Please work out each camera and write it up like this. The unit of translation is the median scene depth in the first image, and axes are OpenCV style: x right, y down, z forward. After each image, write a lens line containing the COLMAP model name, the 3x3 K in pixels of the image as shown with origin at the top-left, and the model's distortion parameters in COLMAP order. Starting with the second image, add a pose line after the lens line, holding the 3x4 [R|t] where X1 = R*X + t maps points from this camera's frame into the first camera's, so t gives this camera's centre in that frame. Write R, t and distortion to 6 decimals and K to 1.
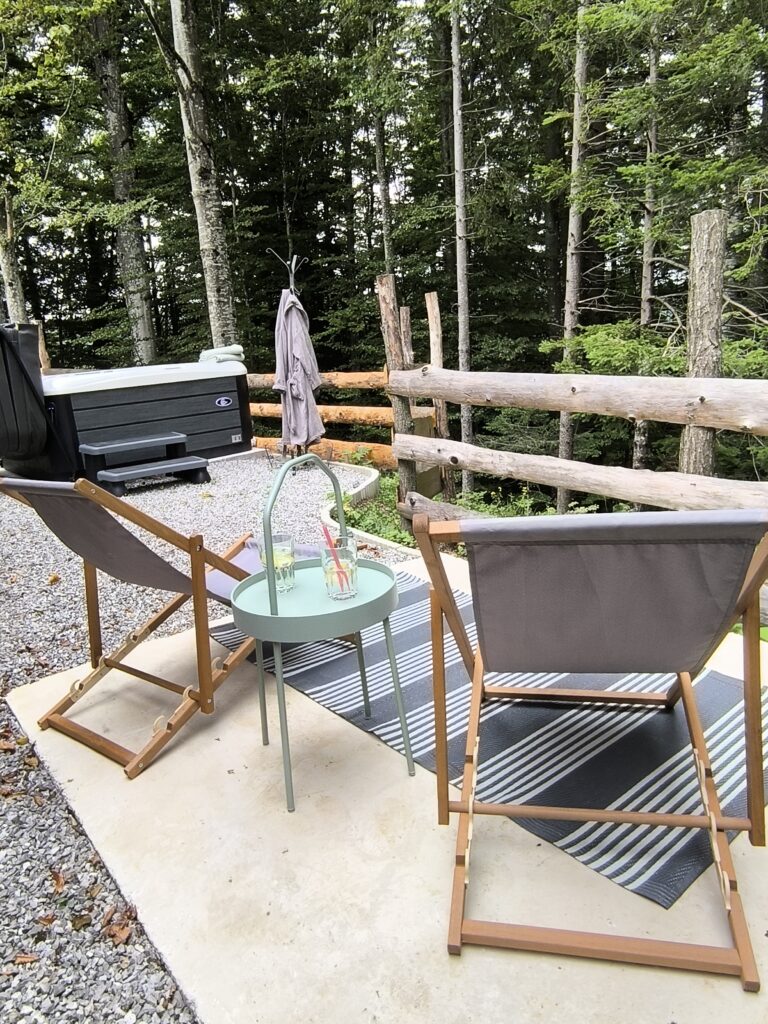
lens RADIAL K [[683.3, 0, 381.1], [0, 683.3, 512.3], [0, 0, 1]] dist [-0.040339, 0.012247]
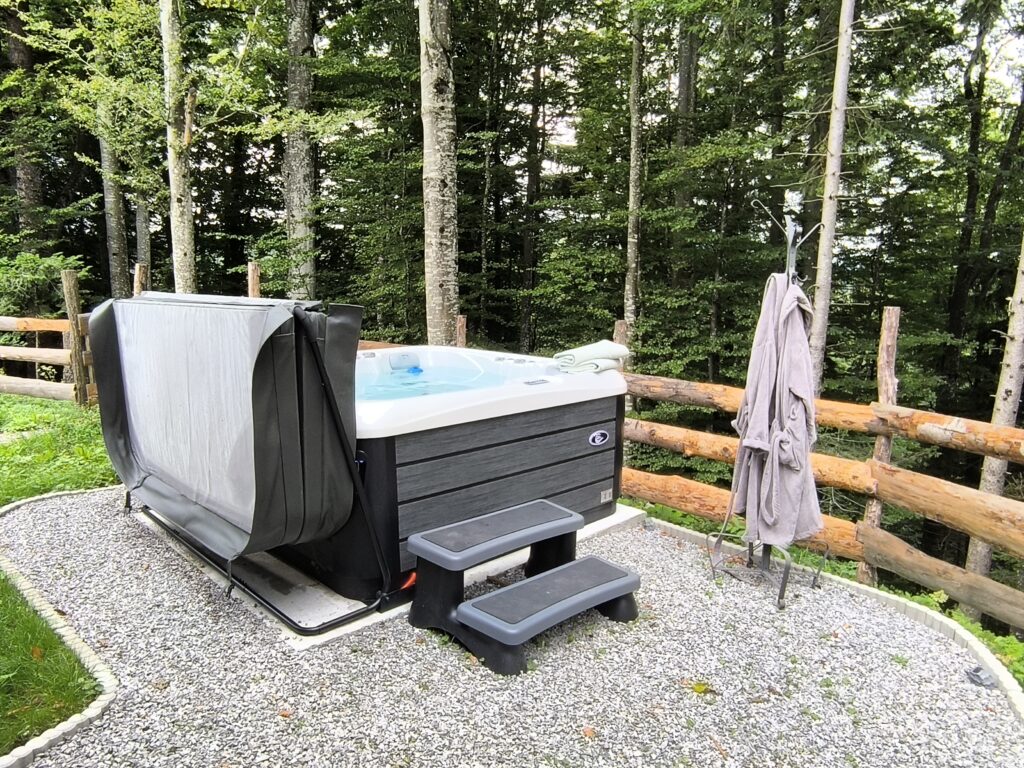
lens RADIAL K [[683.3, 0, 483.7], [0, 683.3, 396.5], [0, 0, 1]] dist [-0.040339, 0.012247]
pose [[0.996807, 0.078561, 0.014259, -0.188591], [-0.077369, 0.994496, -0.070650, -0.081290], [-0.019731, 0.069321, 0.997399, 0.218709]]
